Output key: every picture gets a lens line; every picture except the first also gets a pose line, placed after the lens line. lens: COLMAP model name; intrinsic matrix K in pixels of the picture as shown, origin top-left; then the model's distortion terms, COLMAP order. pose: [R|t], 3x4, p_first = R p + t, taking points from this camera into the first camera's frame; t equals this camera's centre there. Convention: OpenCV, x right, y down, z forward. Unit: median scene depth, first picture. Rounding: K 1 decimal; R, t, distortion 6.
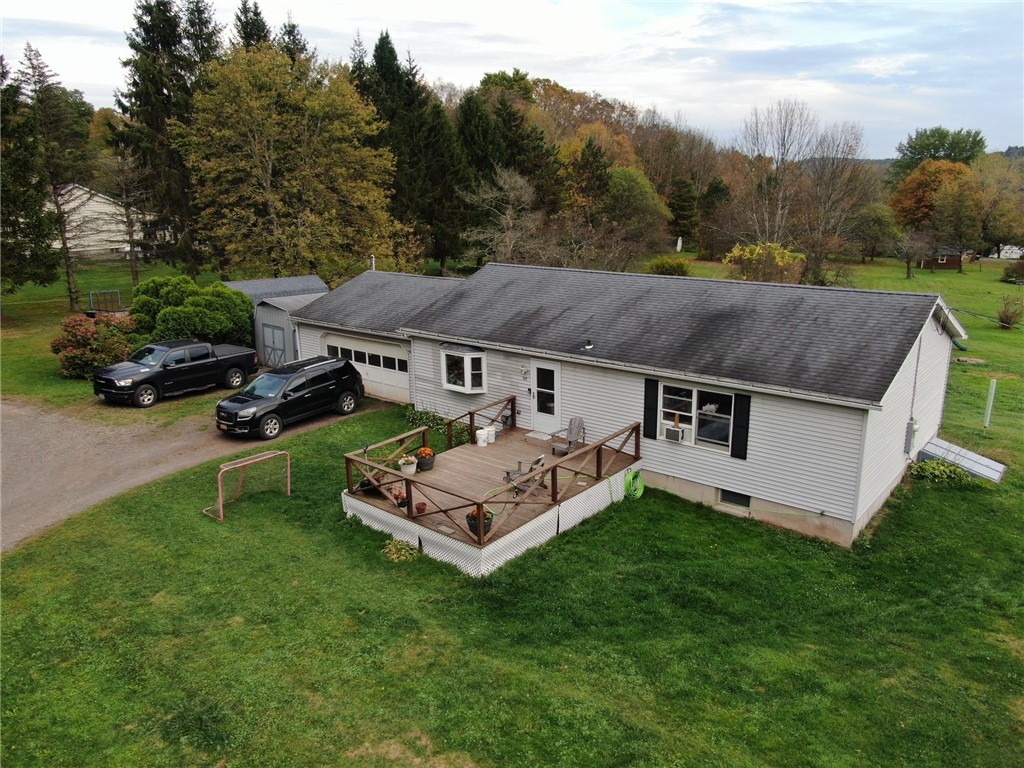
lens RADIAL K [[745.4, 0, 512.4], [0, 745.4, 383.8], [0, 0, 1]] dist [-0.020598, 0.001601]
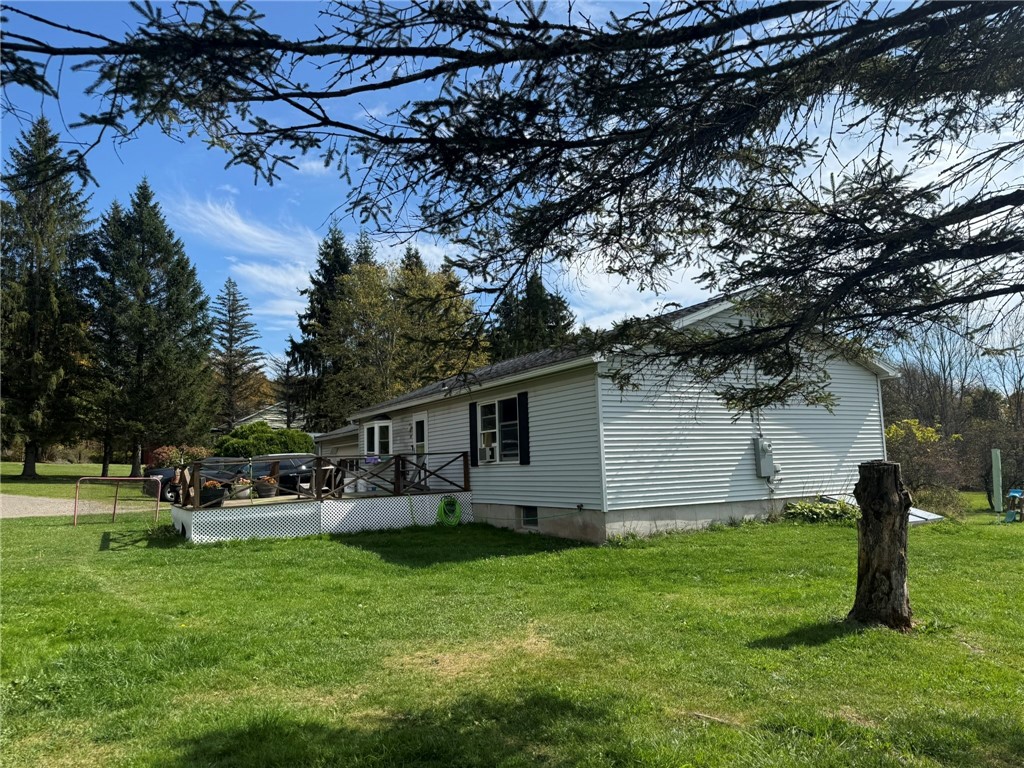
lens RADIAL K [[711.9, 0, 507.8], [0, 711.9, 384.2], [0, 0, 1]] dist [0.102679, -0.175184]
pose [[0.940162, -0.053001, -0.336581, 0.498539], [-0.069173, 0.937566, -0.340858, 0.262683], [0.333633, 0.343744, 0.877798, 0.161979]]
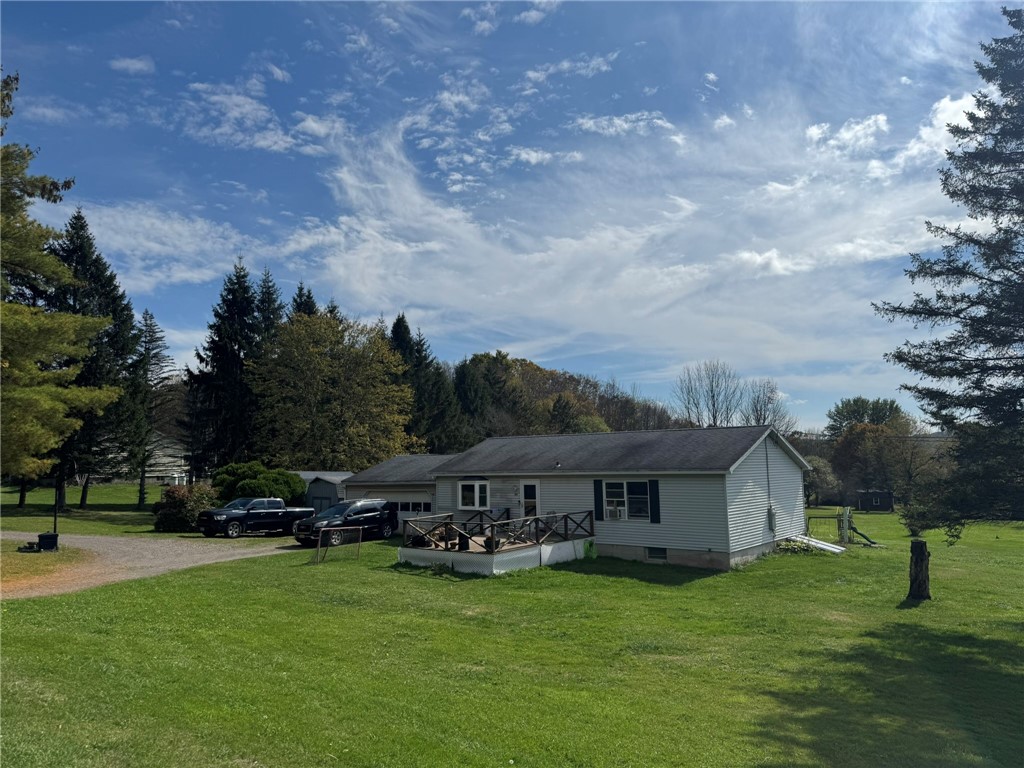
lens RADIAL K [[711.9, 0, 507.8], [0, 711.9, 384.2], [0, 0, 1]] dist [0.102679, -0.175184]
pose [[0.999747, 0.002168, 0.022390, -0.033540], [0.006134, 0.931349, -0.364077, 0.319900], [-0.021642, 0.364122, 0.931100, -0.426080]]
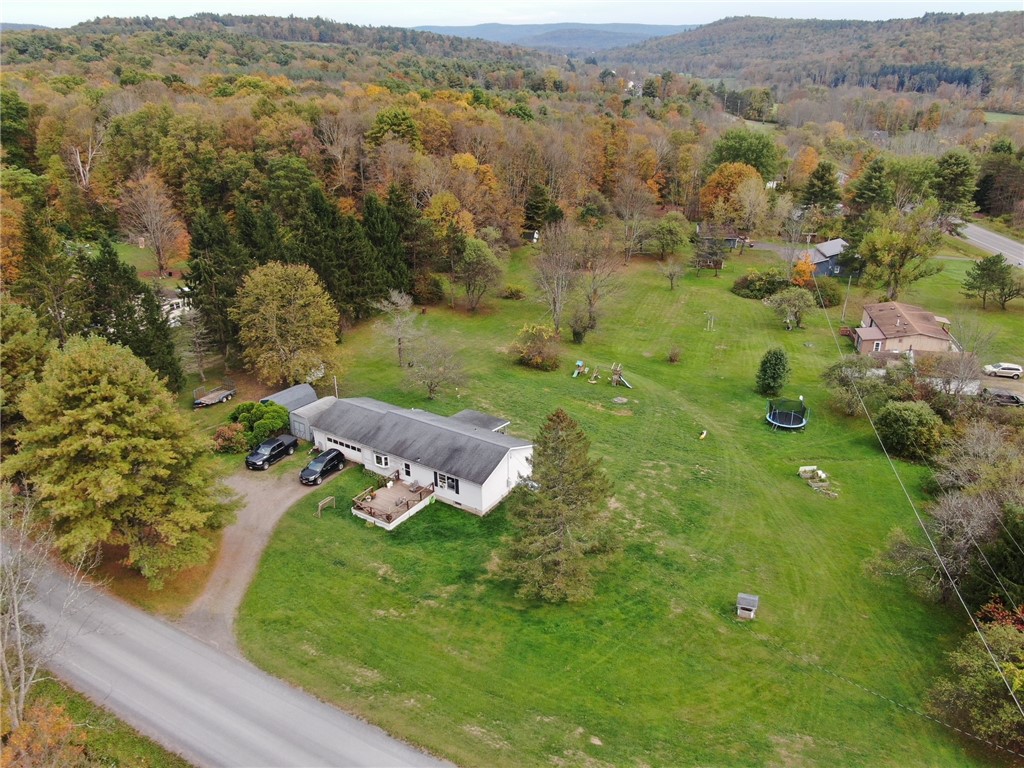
lens RADIAL K [[795.4, 0, 514.6], [0, 795.4, 381.0], [0, 0, 1]] dist [-0.013073, 0.003092]
pose [[0.993043, -0.038997, 0.111105, 0.142015], [0.022009, 0.988408, 0.150218, -0.916521], [-0.115675, -0.146727, 0.982390, -2.509800]]
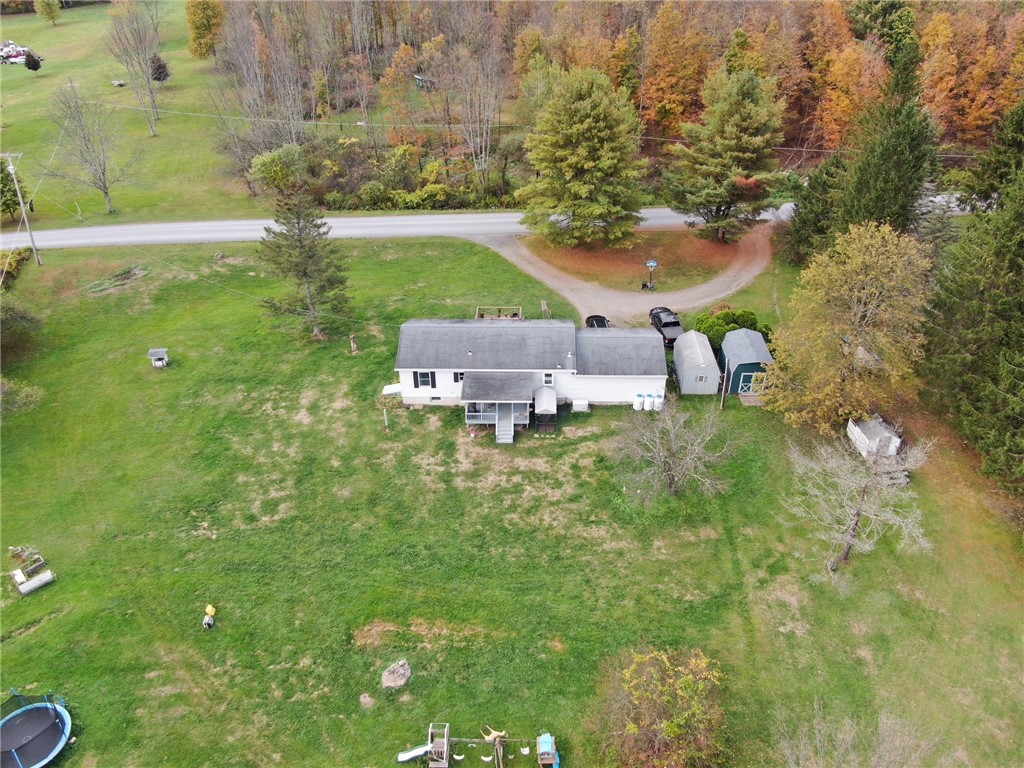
lens RADIAL K [[795.4, 0, 514.6], [0, 795.4, 381.0], [0, 0, 1]] dist [-0.013073, 0.003092]
pose [[-0.779408, 0.351439, -0.518665, 1.909972], [-0.132997, 0.716178, 0.685128, -2.244345], [0.612237, 0.602975, -0.511455, 2.970026]]
